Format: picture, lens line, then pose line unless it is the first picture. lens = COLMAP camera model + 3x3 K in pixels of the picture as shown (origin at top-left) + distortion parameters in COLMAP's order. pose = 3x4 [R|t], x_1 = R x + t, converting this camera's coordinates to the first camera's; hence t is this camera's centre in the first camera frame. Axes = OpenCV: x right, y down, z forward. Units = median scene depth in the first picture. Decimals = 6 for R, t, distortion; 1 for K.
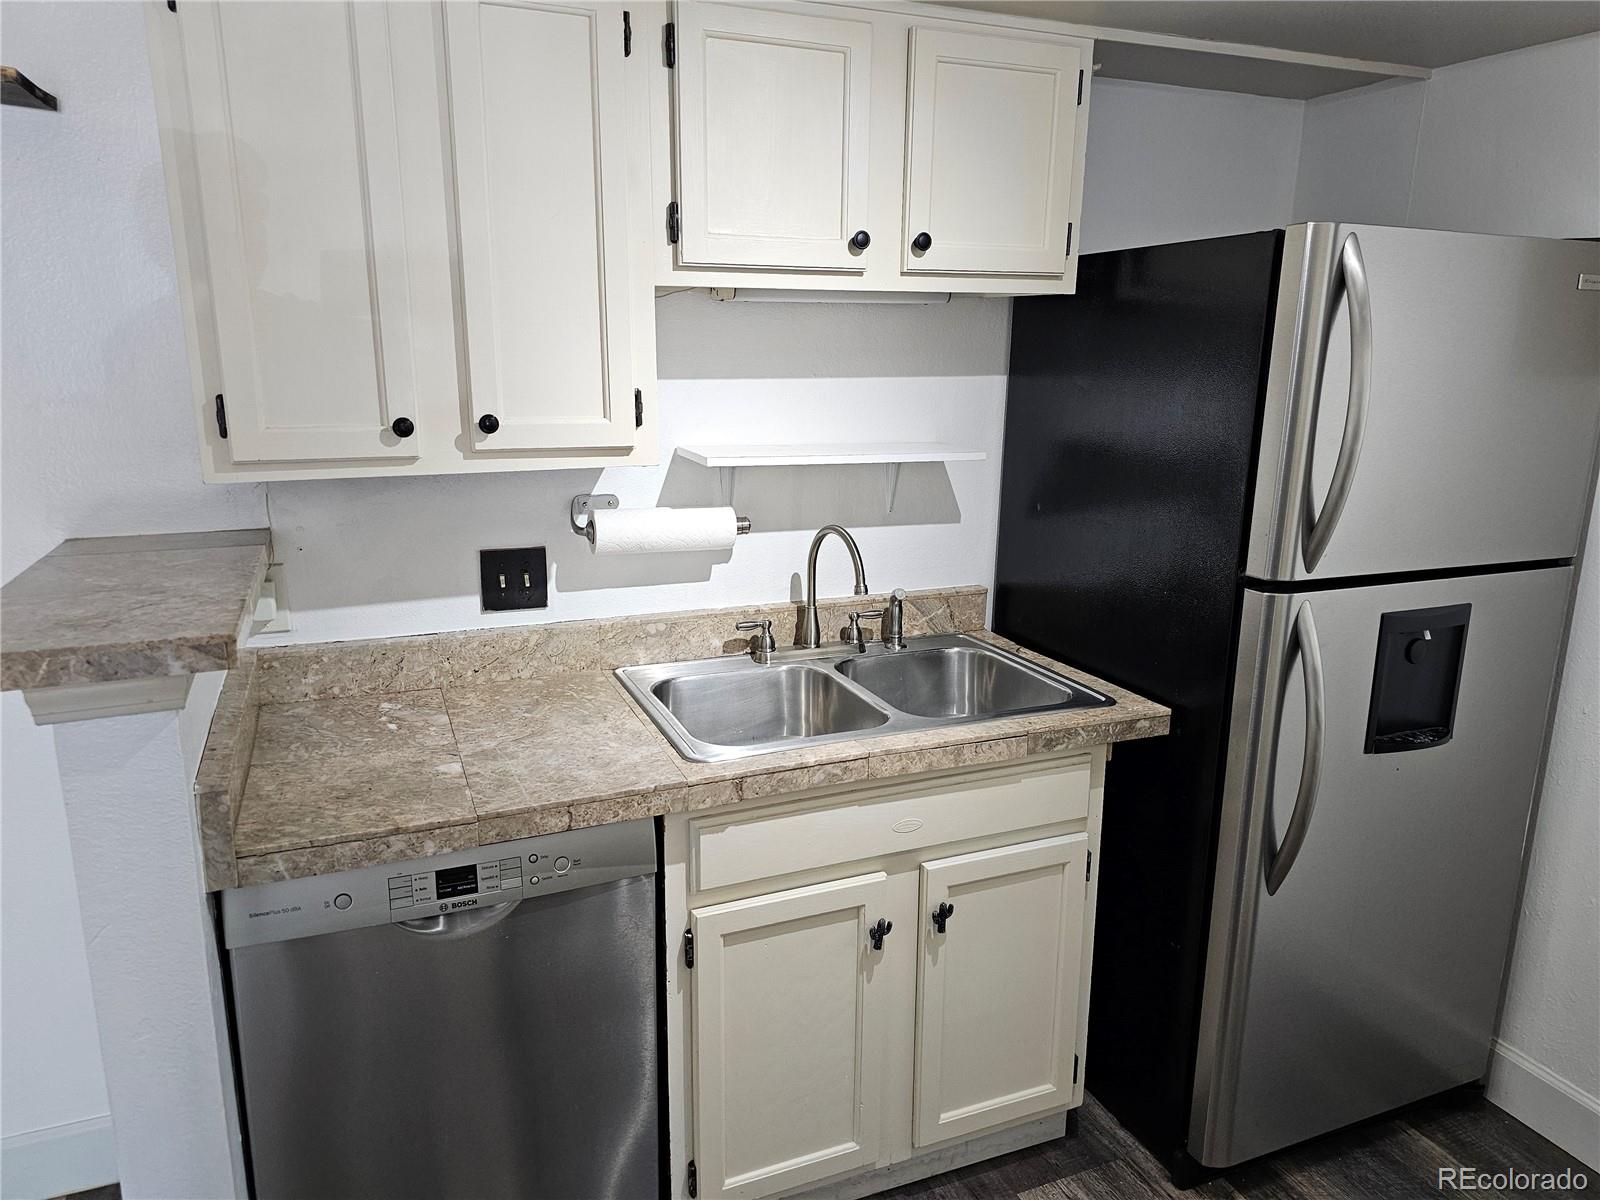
lens RADIAL K [[1077.9, 0, 808.0], [0, 1077.9, 593.4], [0, 0, 1]] dist [0.052380, -0.045643]
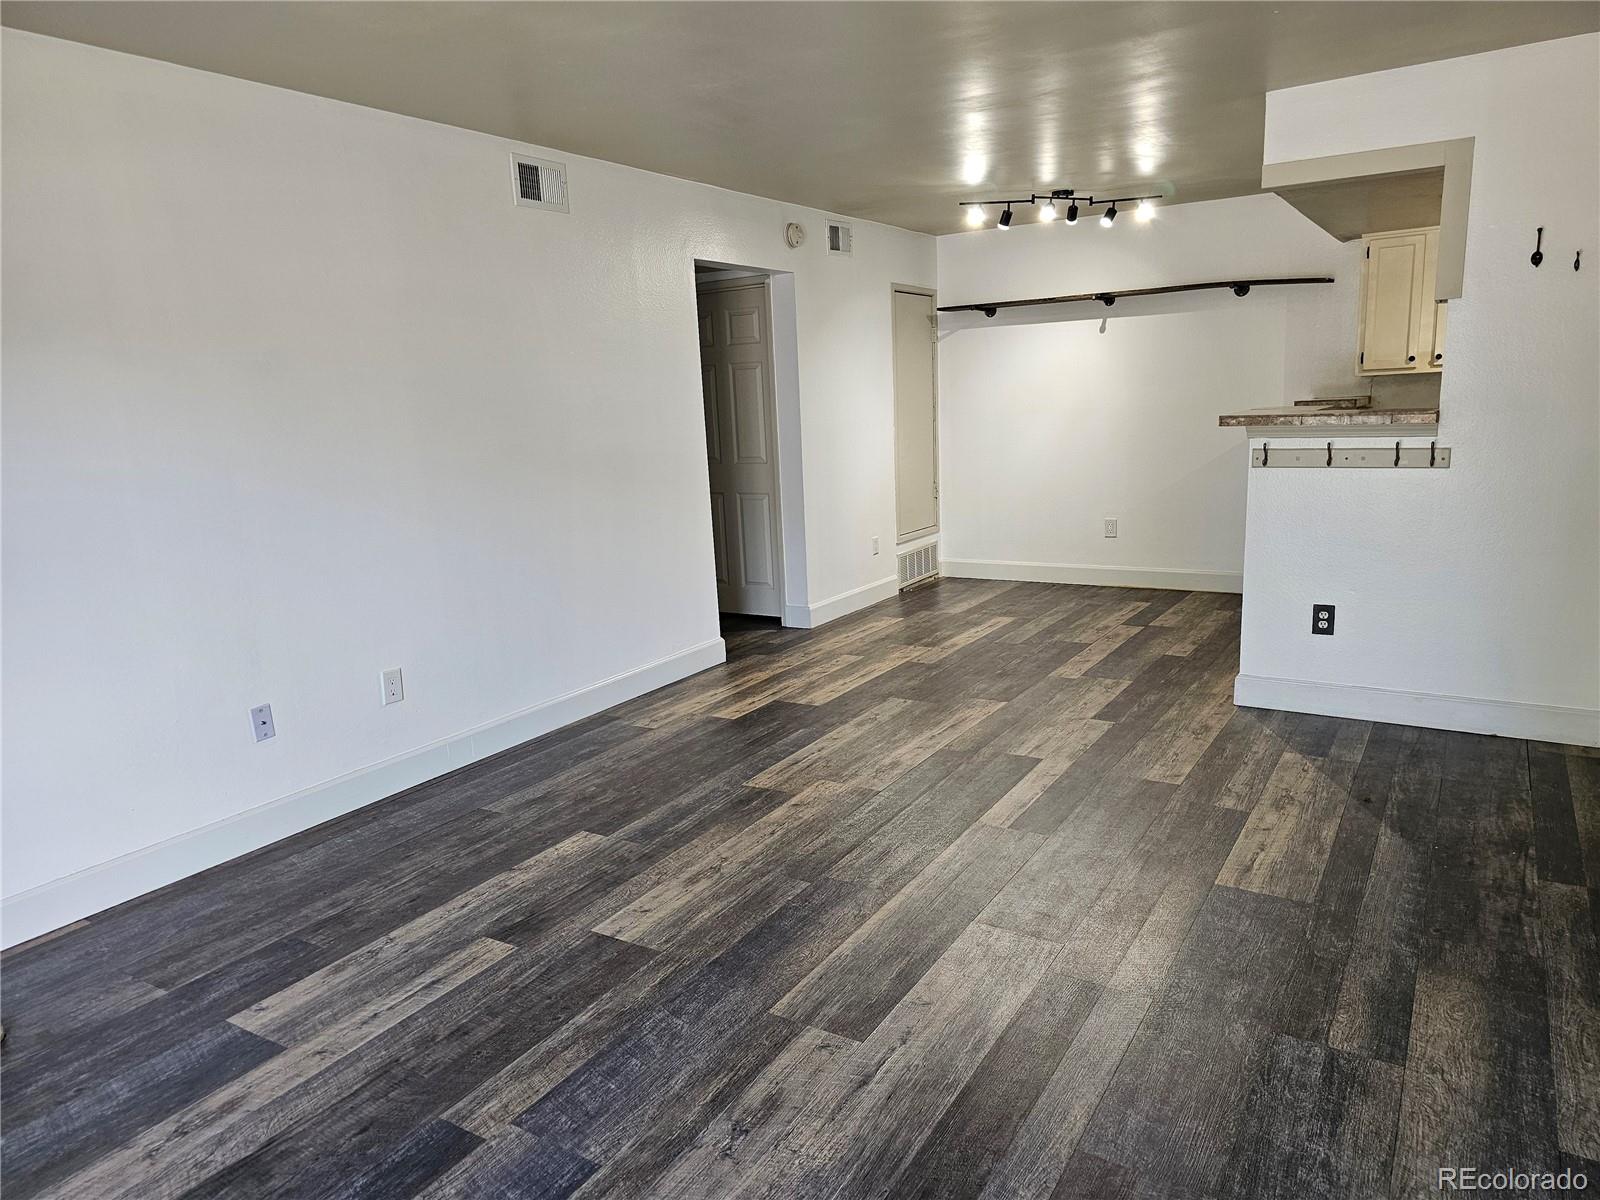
lens RADIAL K [[1077.9, 0, 787.3], [0, 1077.9, 600.9], [0, 0, 1]] dist [0.052380, -0.045643]
pose [[0.560765, 0.116045, -0.819802, 1.405174], [-0.136183, 0.989572, 0.046923, 0.693456], [0.816699, 0.085331, 0.570721, -2.473396]]
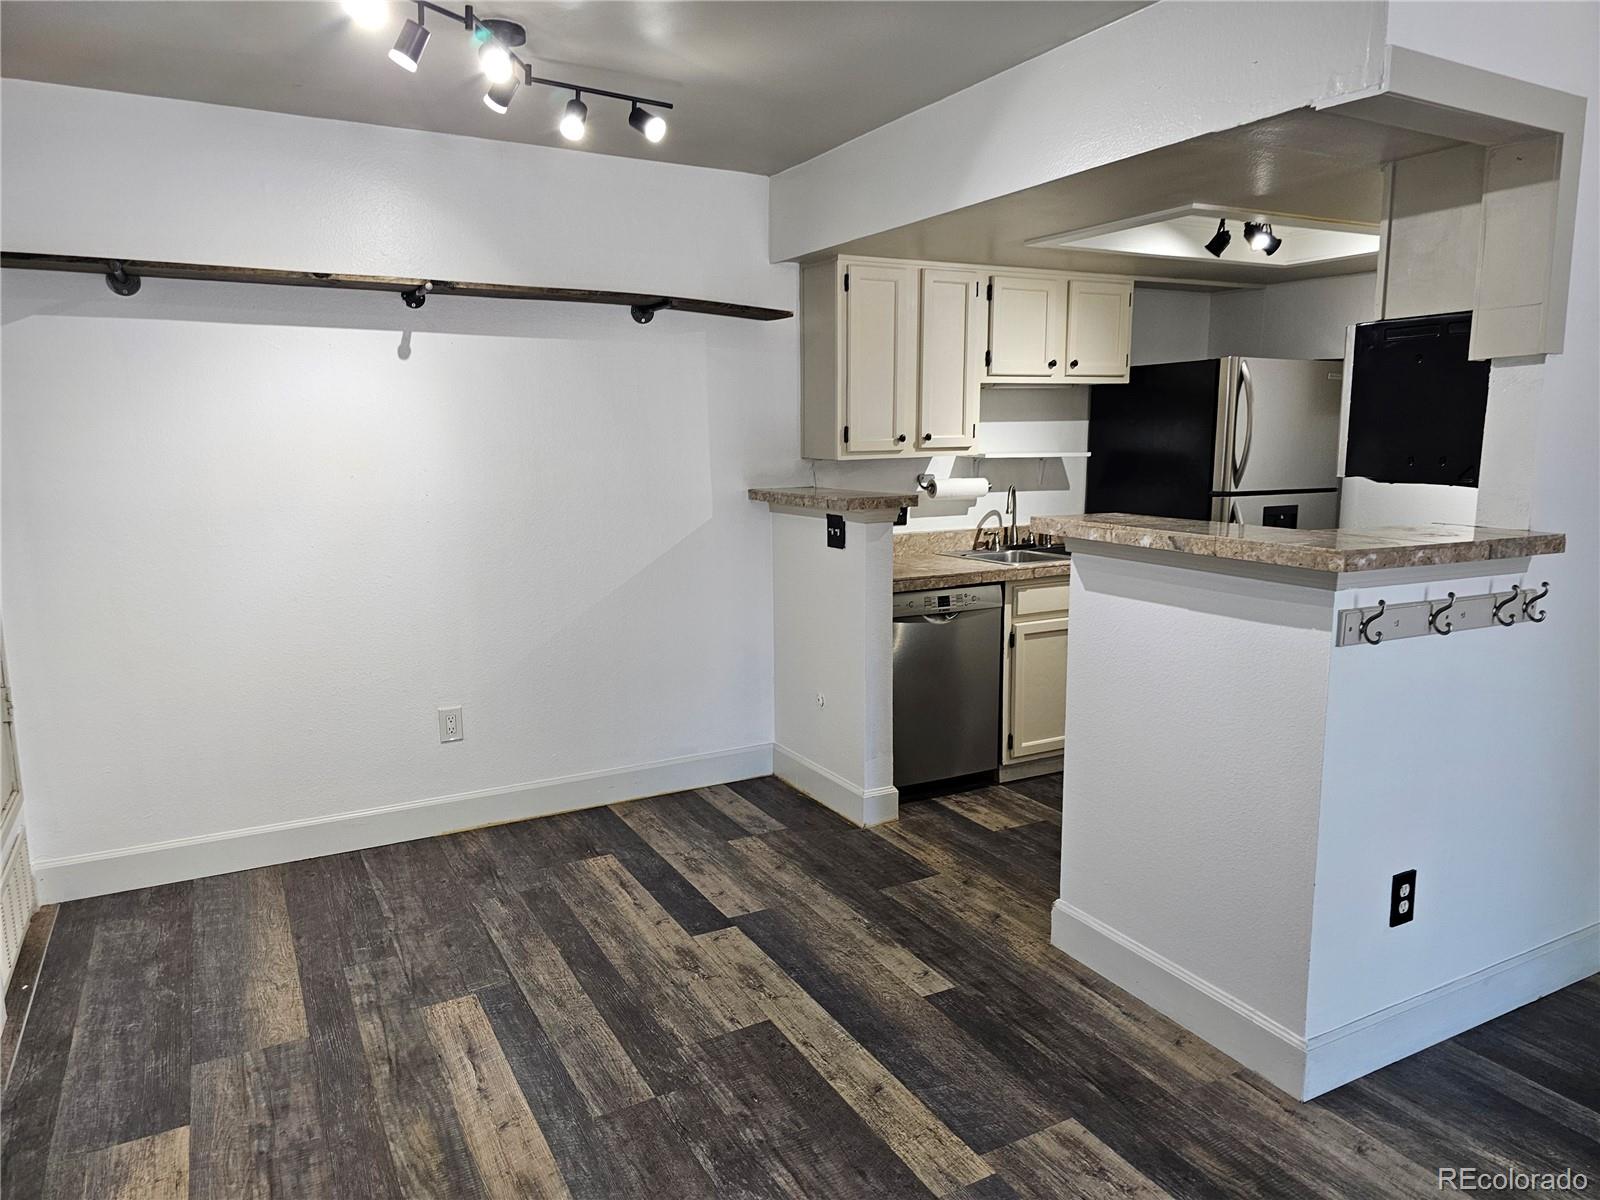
lens RADIAL K [[1077.9, 0, 811.4], [0, 1077.9, 600.1], [0, 0, 1]] dist [0.052380, -0.045643]
pose [[0.993856, -0.034294, 0.105234, -0.807347], [0.041494, 0.996889, -0.067007, 0.369284], [-0.102608, 0.070962, 0.992187, -1.408799]]
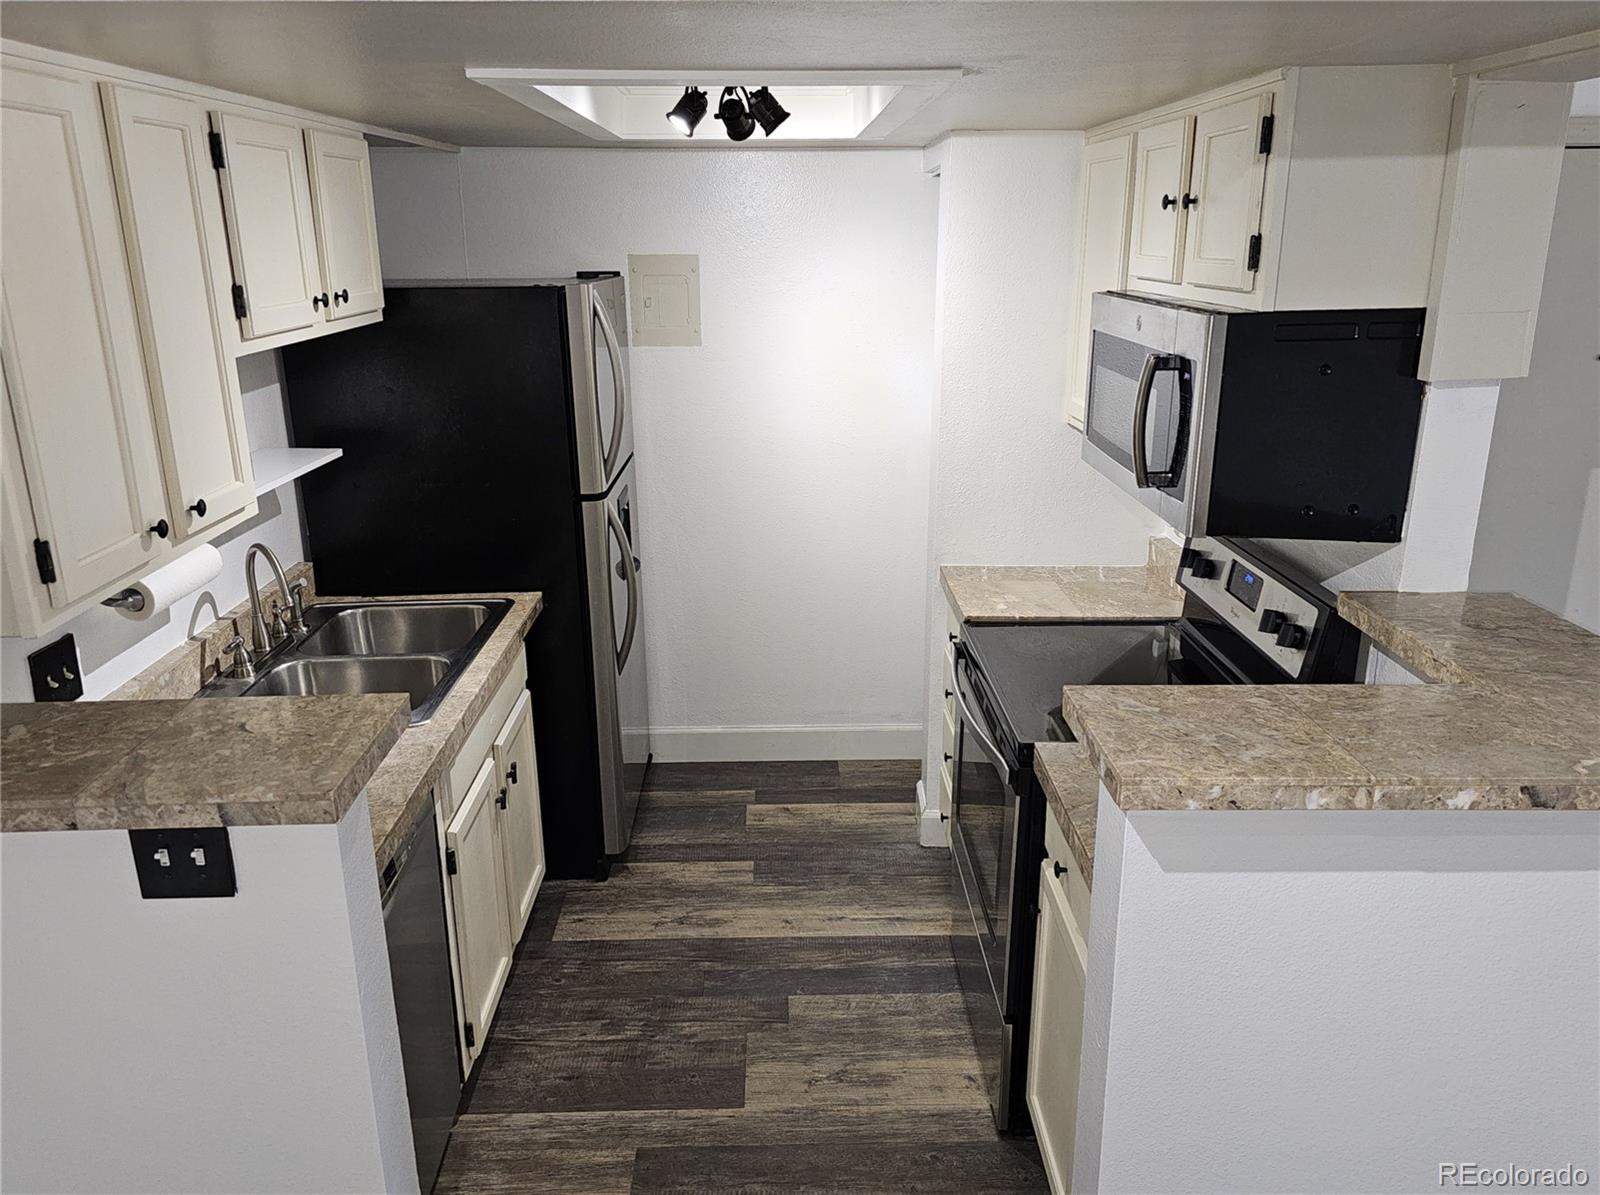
lens RADIAL K [[1136.9, 0, 784.4], [0, 1136.9, 584.7], [0, 0, 1]] dist [0.012978, -0.005256]
pose [[0.384022, -0.285465, 0.878087, -1.020113], [0.223459, 0.951469, 0.211595, -0.181217], [-0.895876, 0.114959, 0.429175, 0.006687]]
